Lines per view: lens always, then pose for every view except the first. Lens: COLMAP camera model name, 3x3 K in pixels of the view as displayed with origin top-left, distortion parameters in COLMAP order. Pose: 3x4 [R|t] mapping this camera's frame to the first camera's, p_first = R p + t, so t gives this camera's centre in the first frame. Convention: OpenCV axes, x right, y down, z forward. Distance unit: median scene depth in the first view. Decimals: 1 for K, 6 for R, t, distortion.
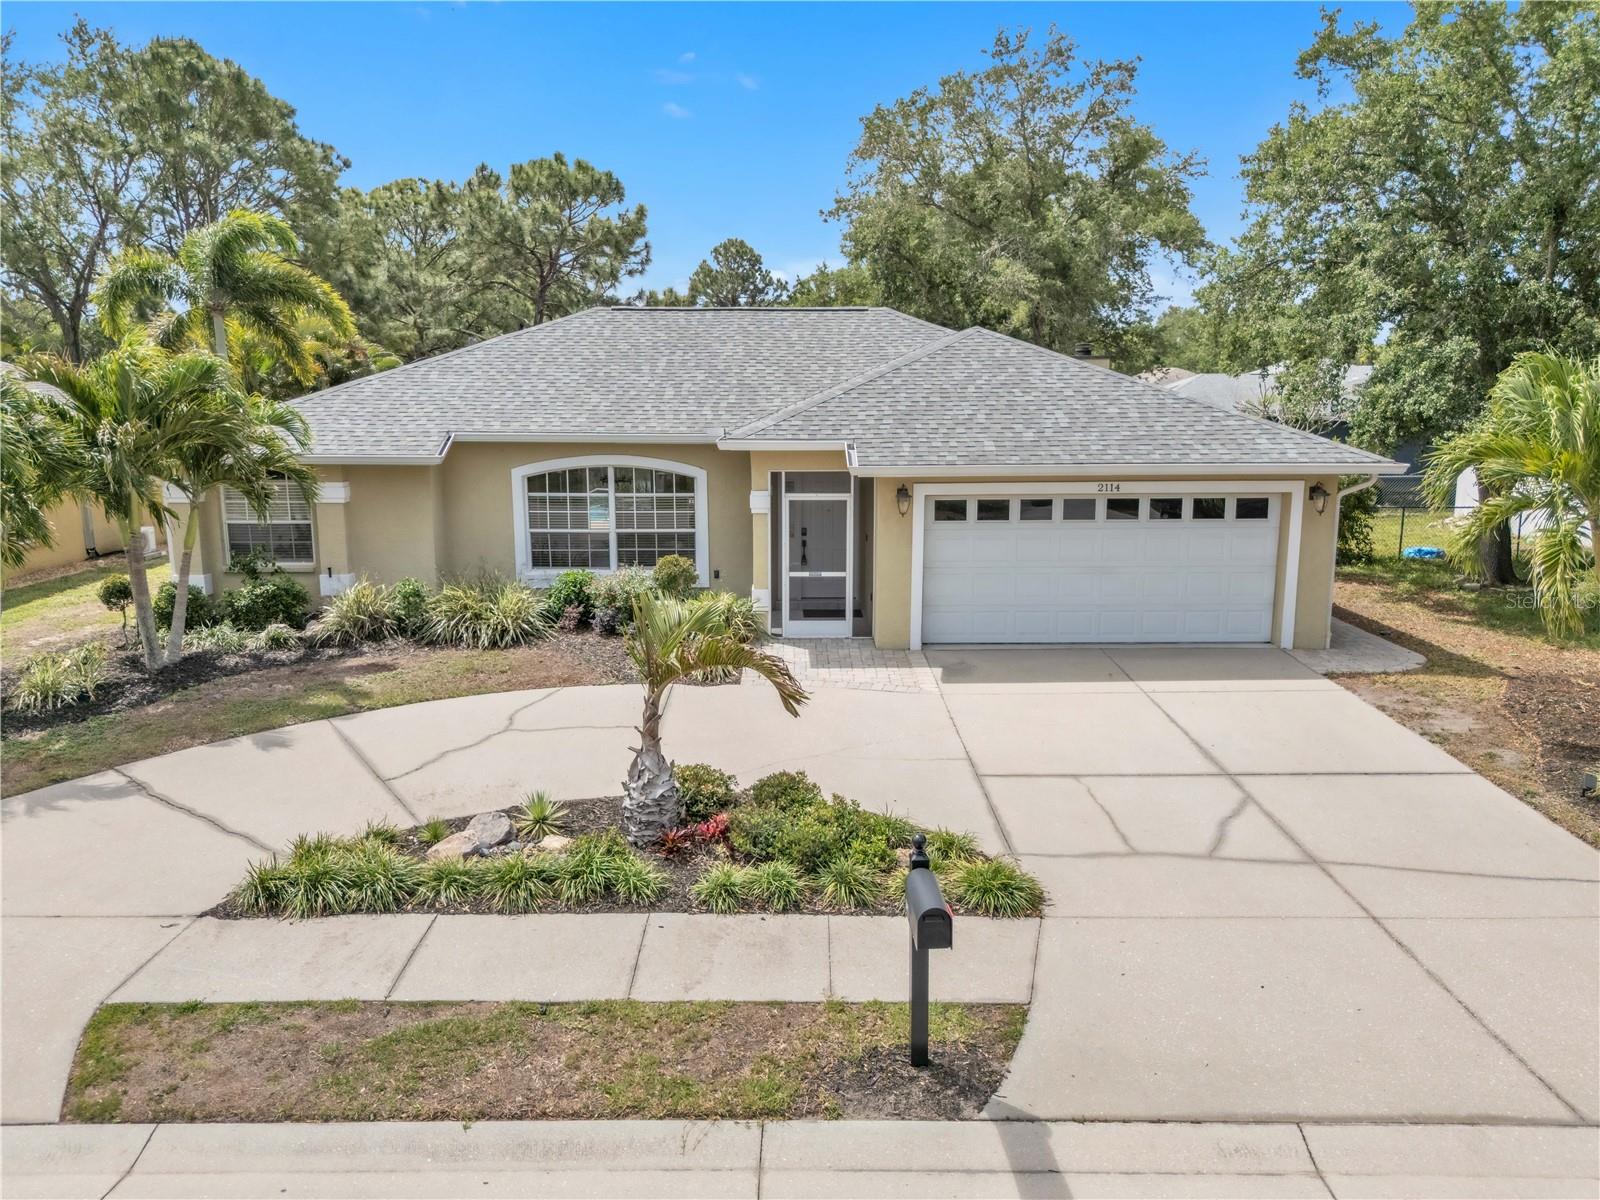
lens RADIAL K [[1160.0, 0, 800.0], [0, 1160.0, 600.0], [0, 0, 1]] dist [0.026217, -0.000495]
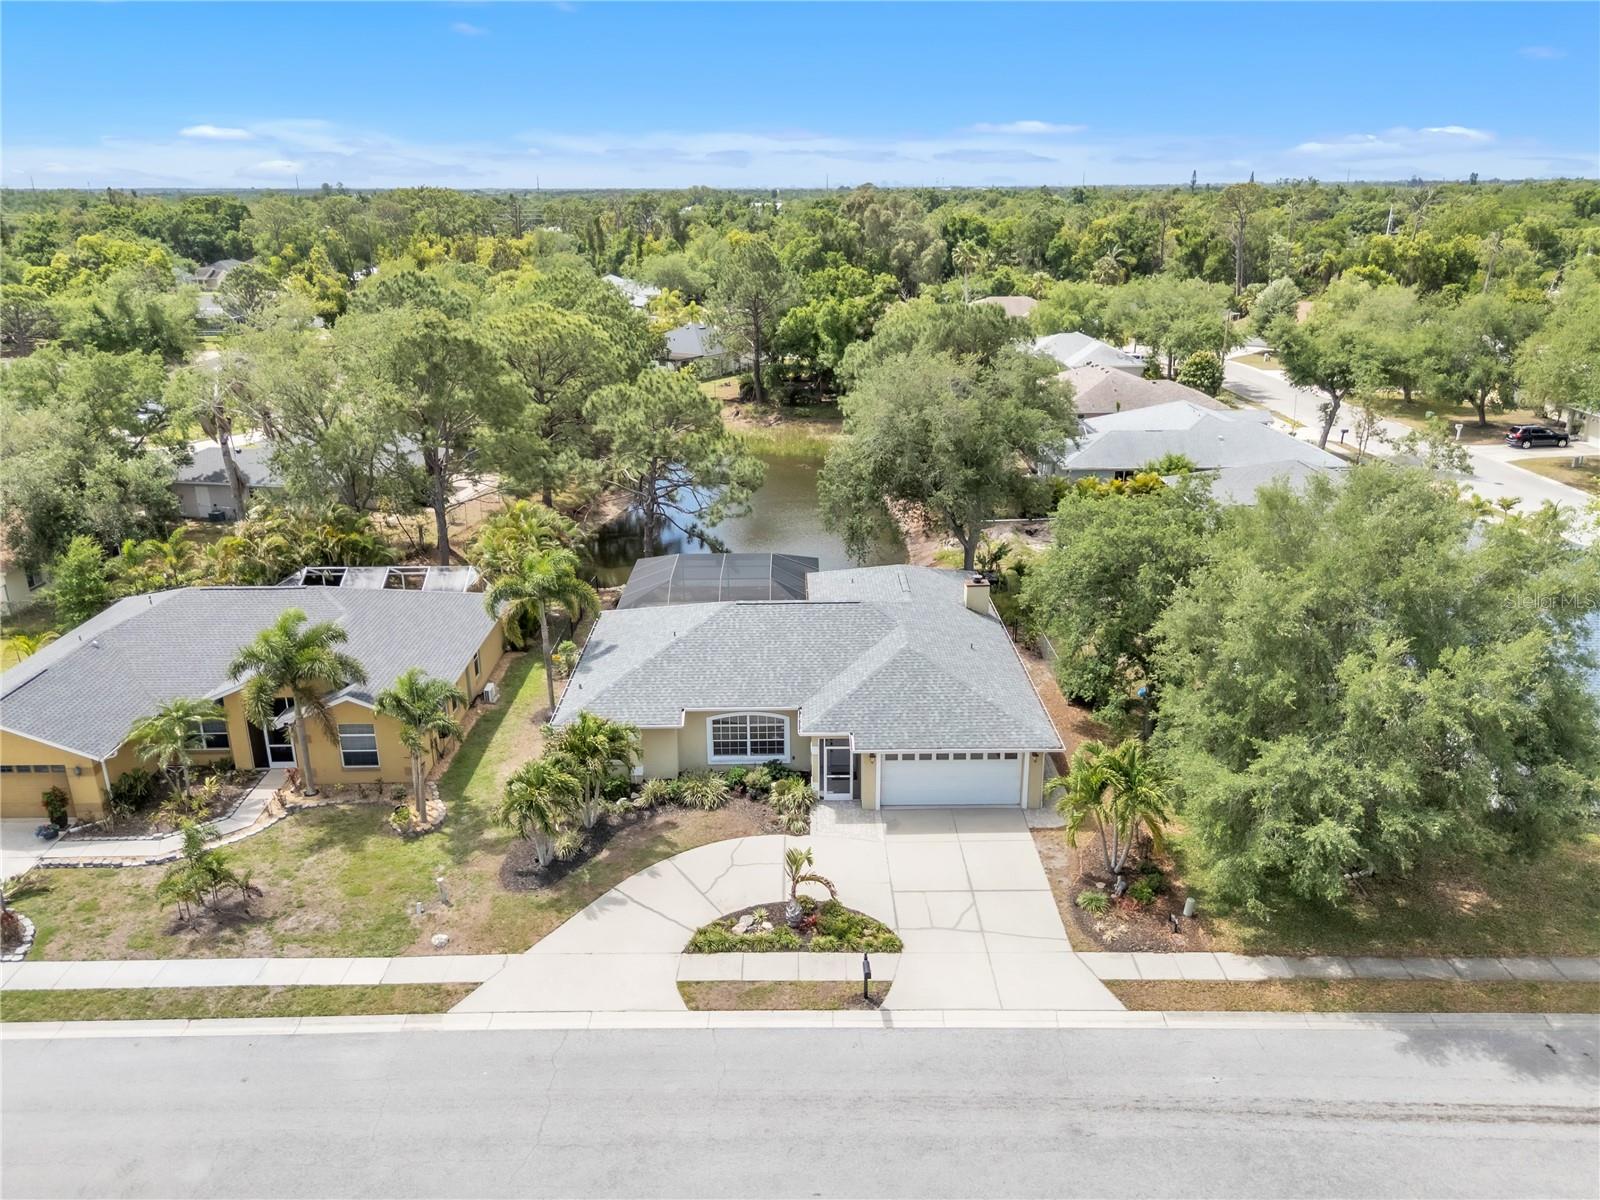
lens RADIAL K [[1143.9, 0, 800.0], [0, 1143.9, 600.0], [0, 0, 1]] dist [0.035969, -0.001483]
pose [[0.999979, -0.004907, -0.004206, -0.091069], [0.005516, 0.987150, 0.159701, -1.308087], [0.003368, -0.159721, 0.987156, -2.250053]]
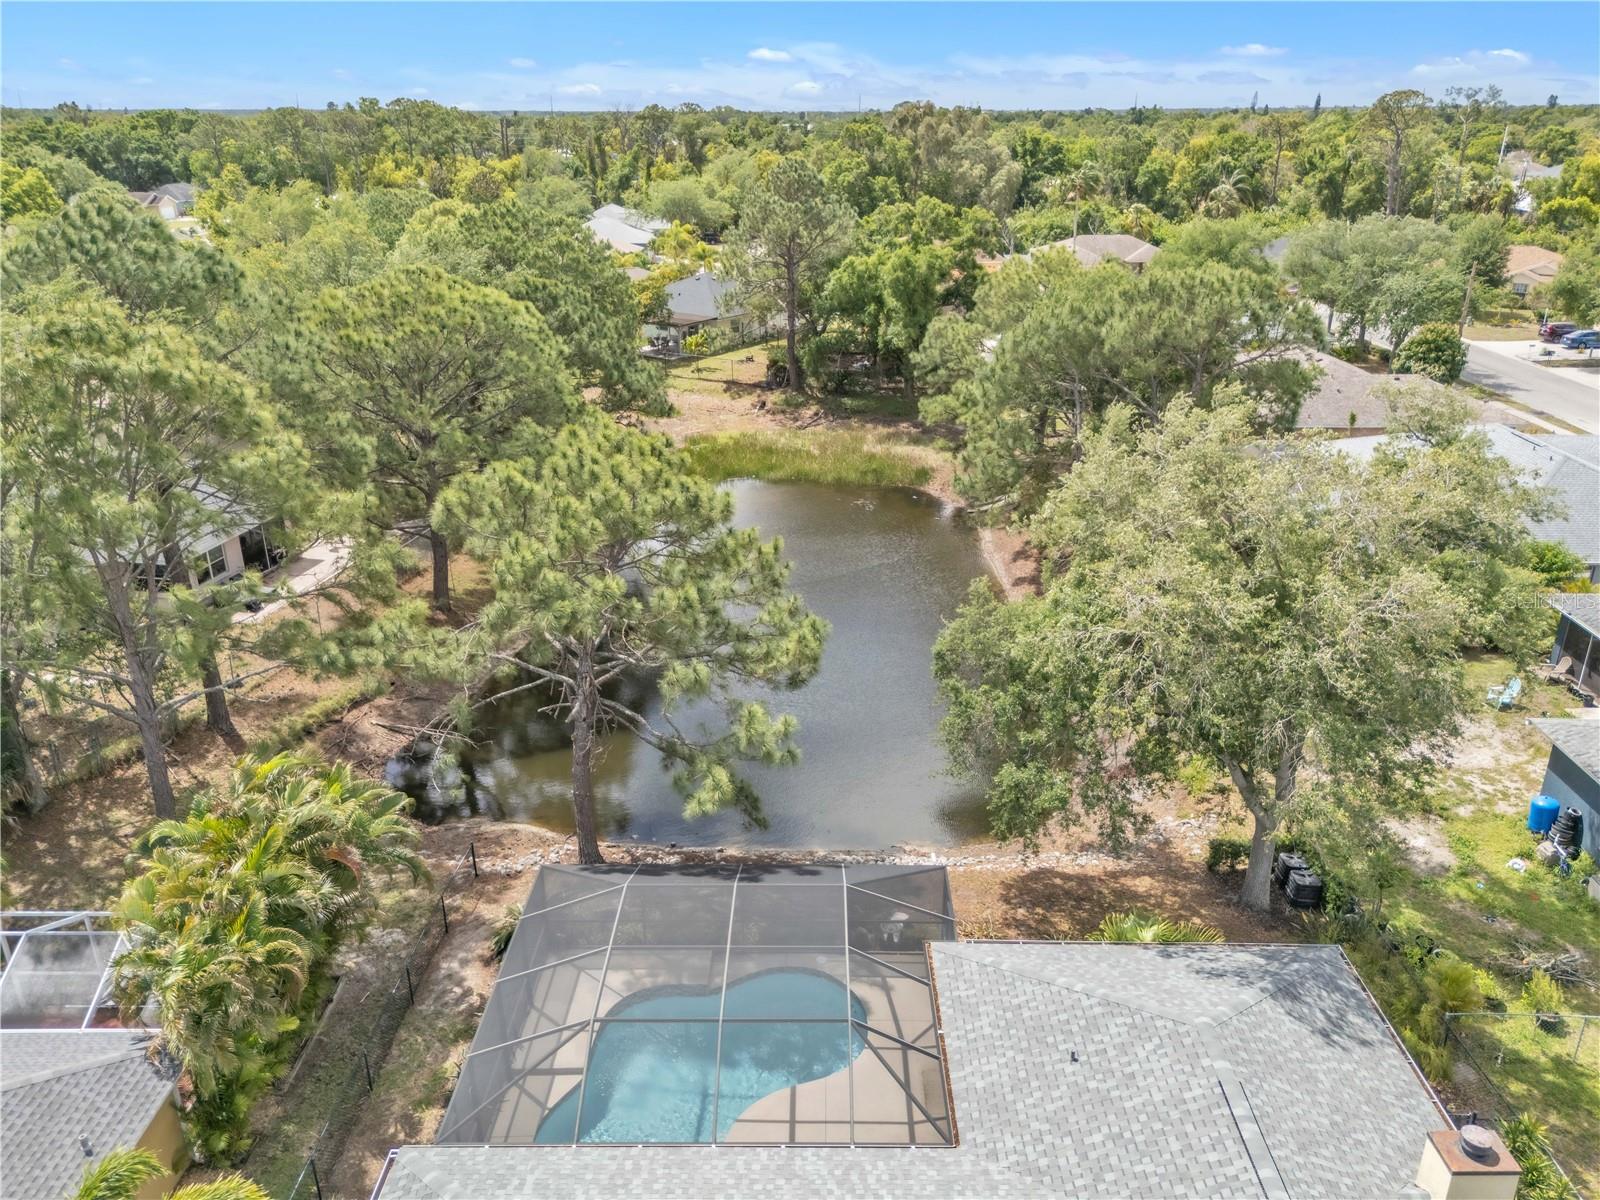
lens RADIAL K [[1160.0, 0, 800.0], [0, 1160.0, 600.0], [0, 0, 1]] dist [0.026217, -0.000495]
pose [[0.999703, 0.007323, -0.023223, -0.305887], [-0.002236, 0.977283, 0.211928, -1.752743], [0.024247, -0.211813, 0.977009, 1.201245]]
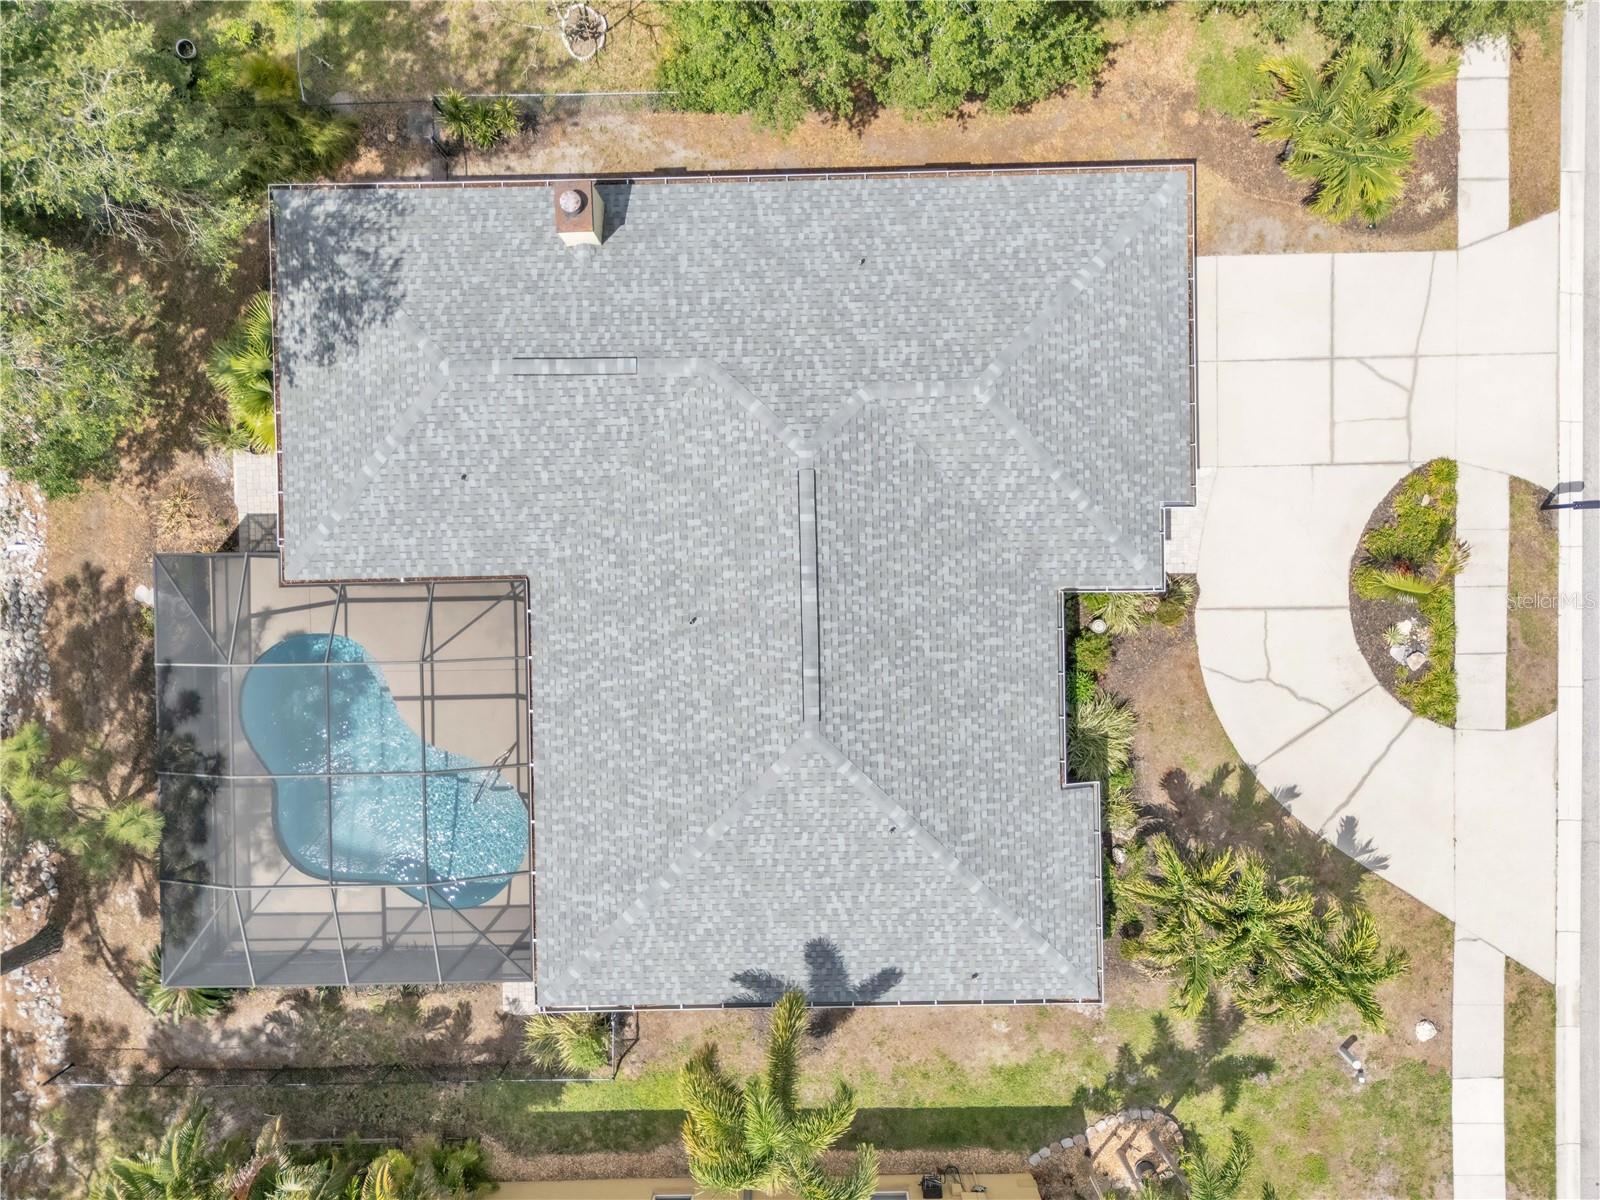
lens RADIAL K [[1160.0, 0, 800.0], [0, 1160.0, 600.0], [0, 0, 1]] dist [0.026217, -0.000495]
pose [[-0.007847, -0.999833, -0.016483, -0.088259], [0.199981, -0.017720, 0.979640, -2.810533], [-0.979768, 0.004391, 0.200087, 1.862040]]
